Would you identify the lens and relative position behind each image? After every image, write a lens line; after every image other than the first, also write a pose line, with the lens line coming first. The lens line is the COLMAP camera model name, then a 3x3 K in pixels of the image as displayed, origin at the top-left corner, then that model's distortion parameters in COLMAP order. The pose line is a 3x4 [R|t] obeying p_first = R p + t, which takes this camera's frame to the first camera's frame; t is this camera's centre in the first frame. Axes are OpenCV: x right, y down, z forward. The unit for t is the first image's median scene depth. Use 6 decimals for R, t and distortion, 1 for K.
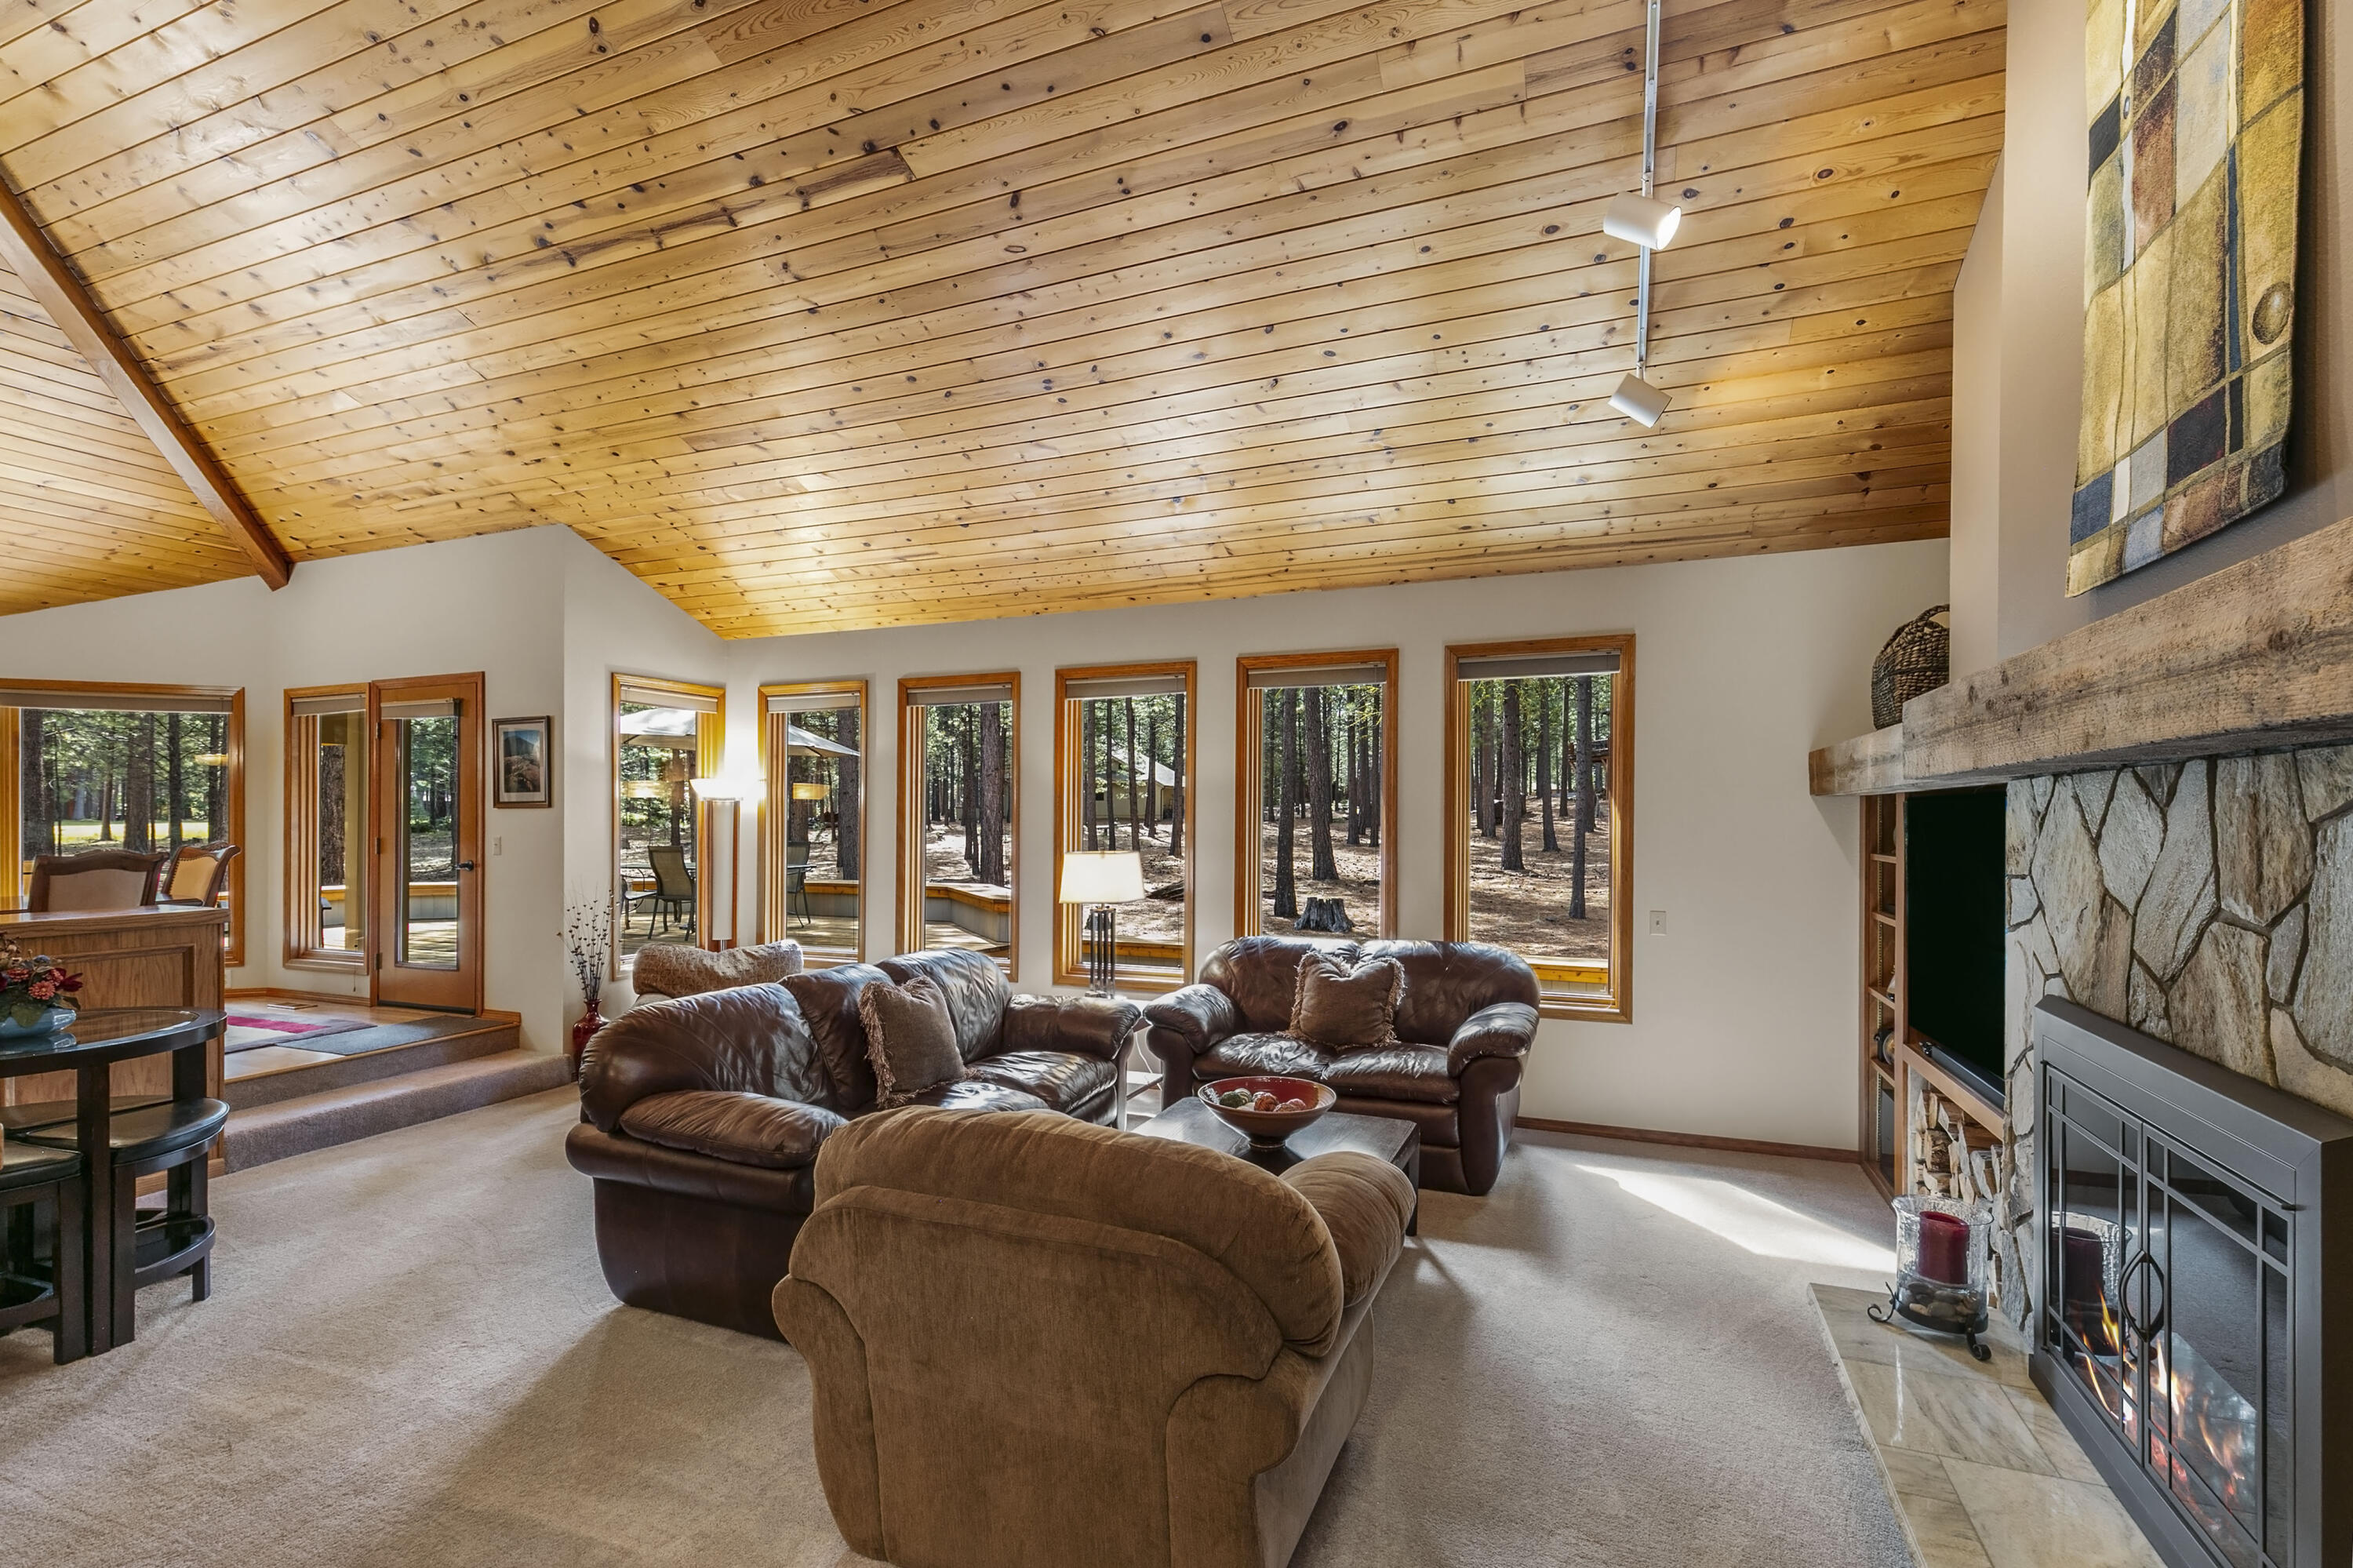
lens RADIAL K [[1073.7, 0, 1173.3], [0, 1073.7, 807.8], [0, 0, 1]] dist [0.003109, 0.000407]
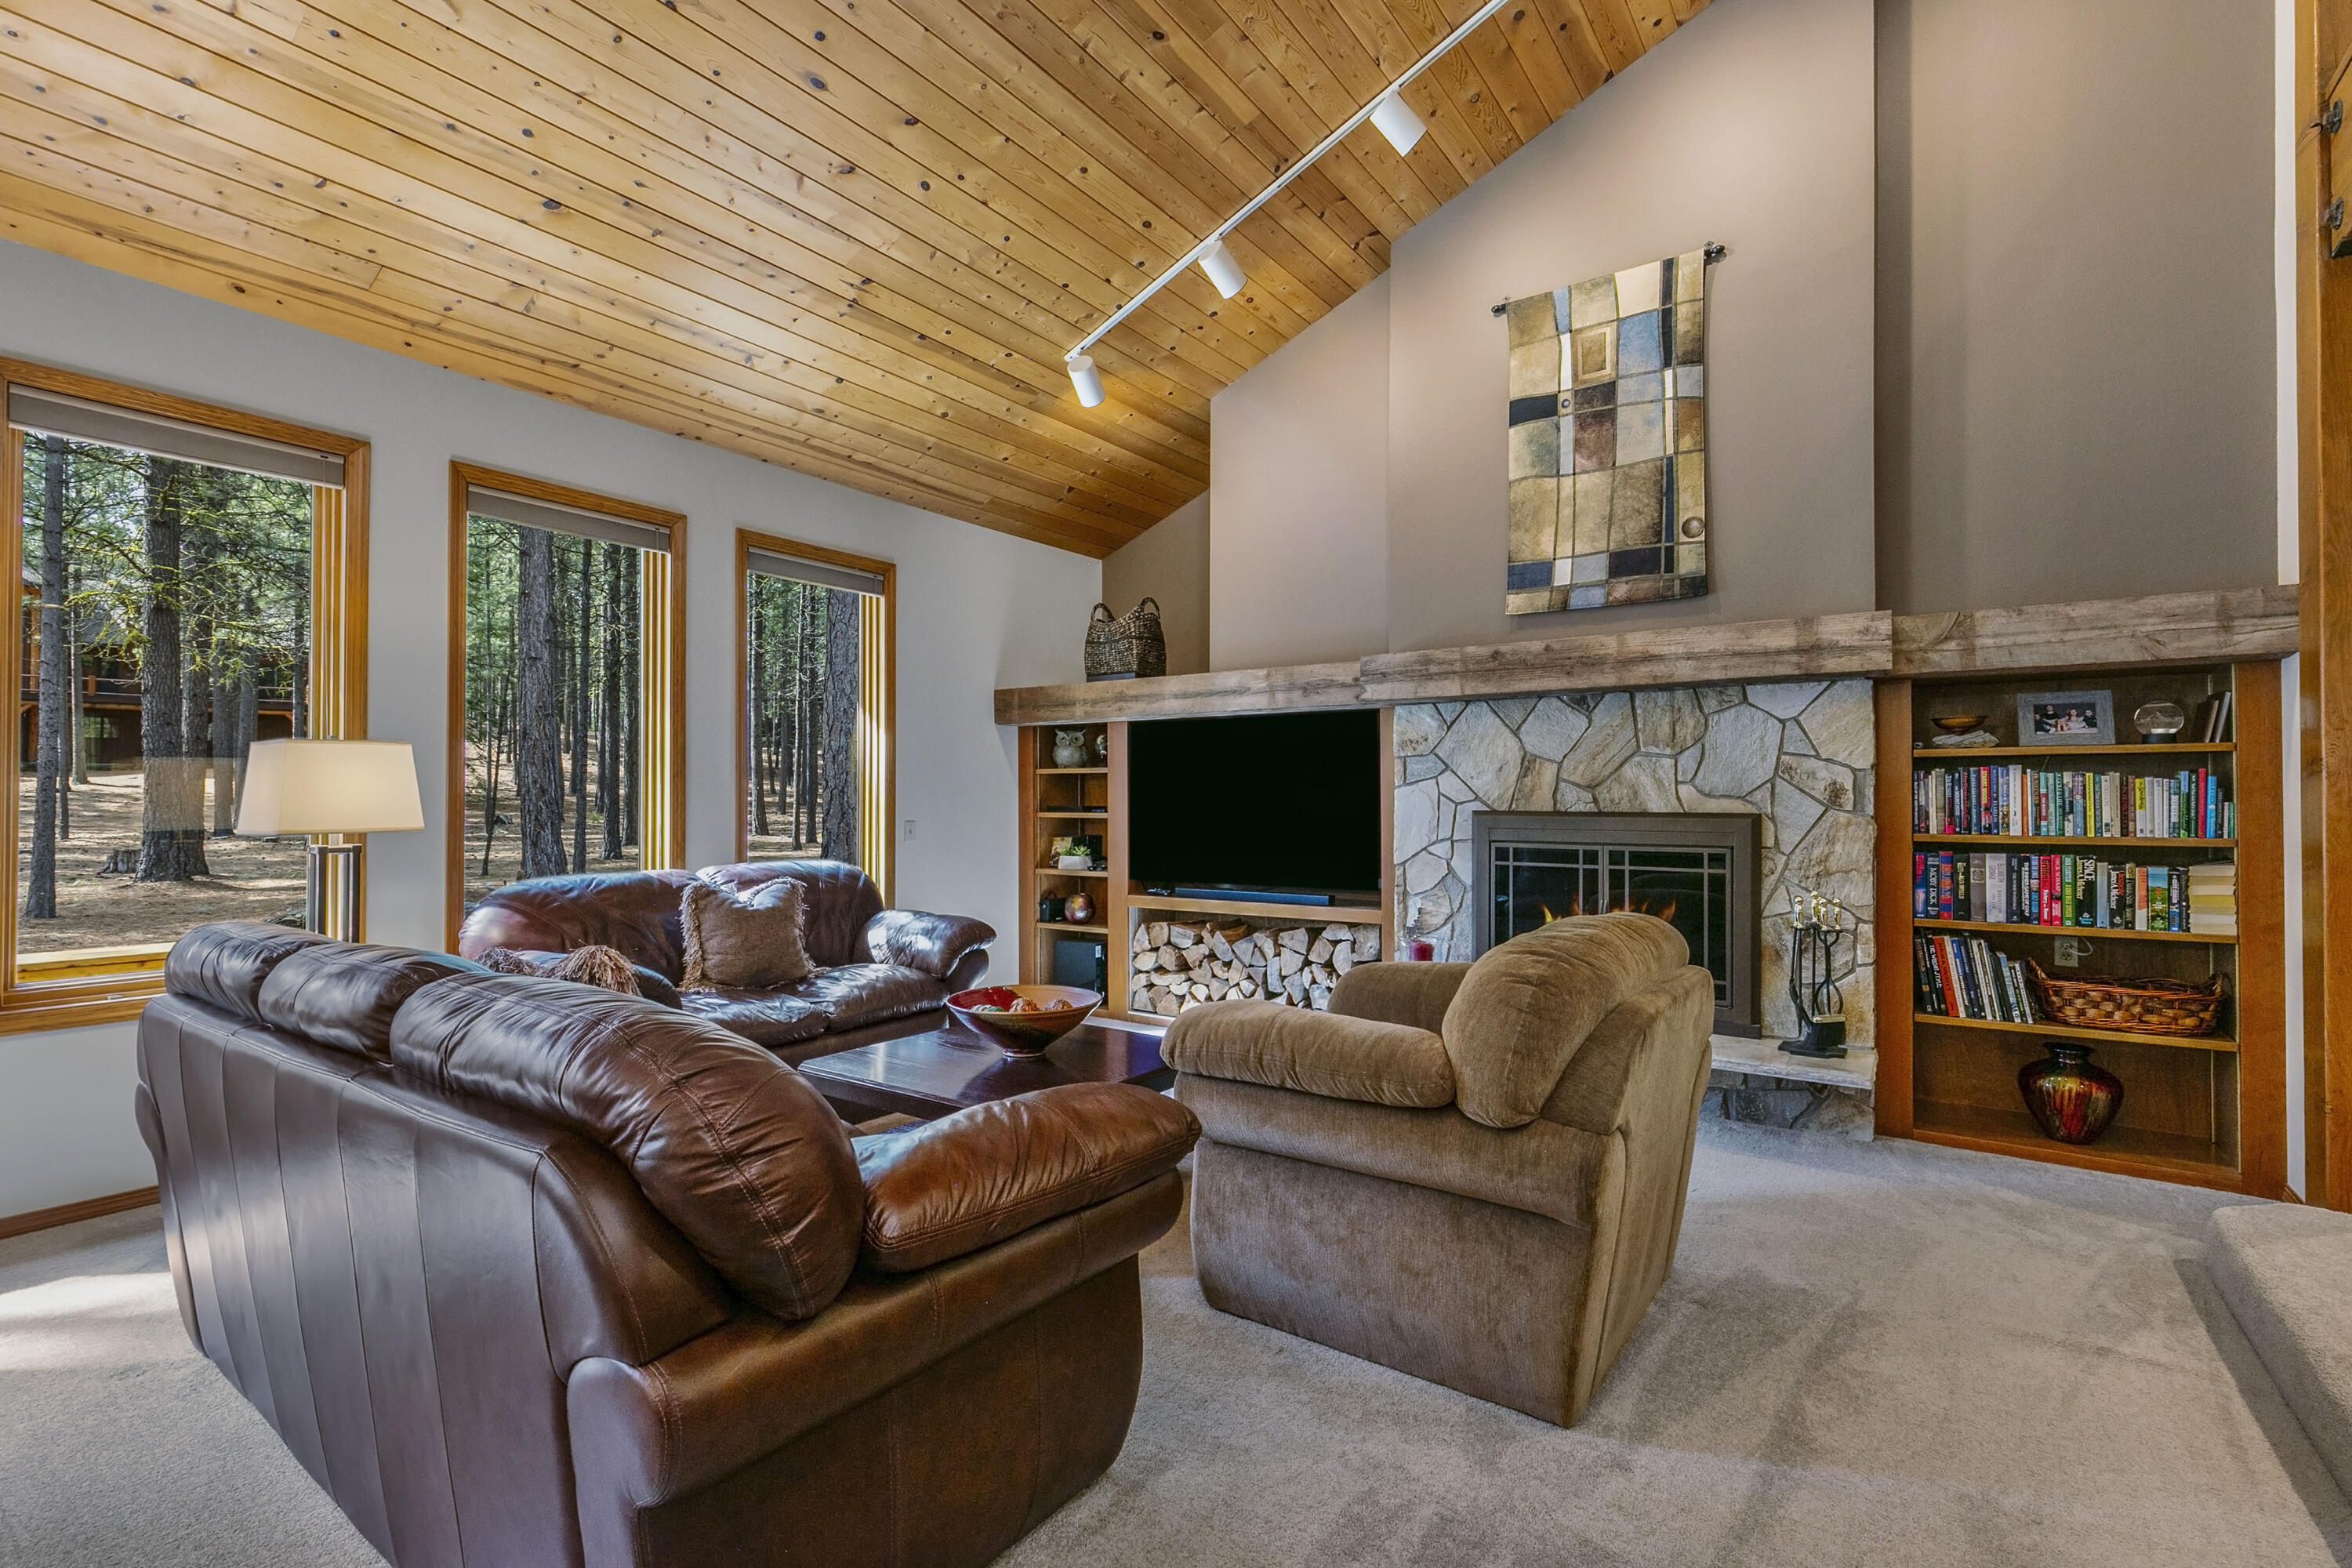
lens RADIAL K [[1073.2, 0, 1173.3], [0, 1073.2, 795.5], [0, 0, 1]] dist [0.003109, 0.000407]
pose [[0.232494, 0.007475, 0.972569, -1.568085], [-0.014433, 0.999887, -0.004235, 0.203217], [-0.972491, -0.013053, 0.232576, 1.337220]]
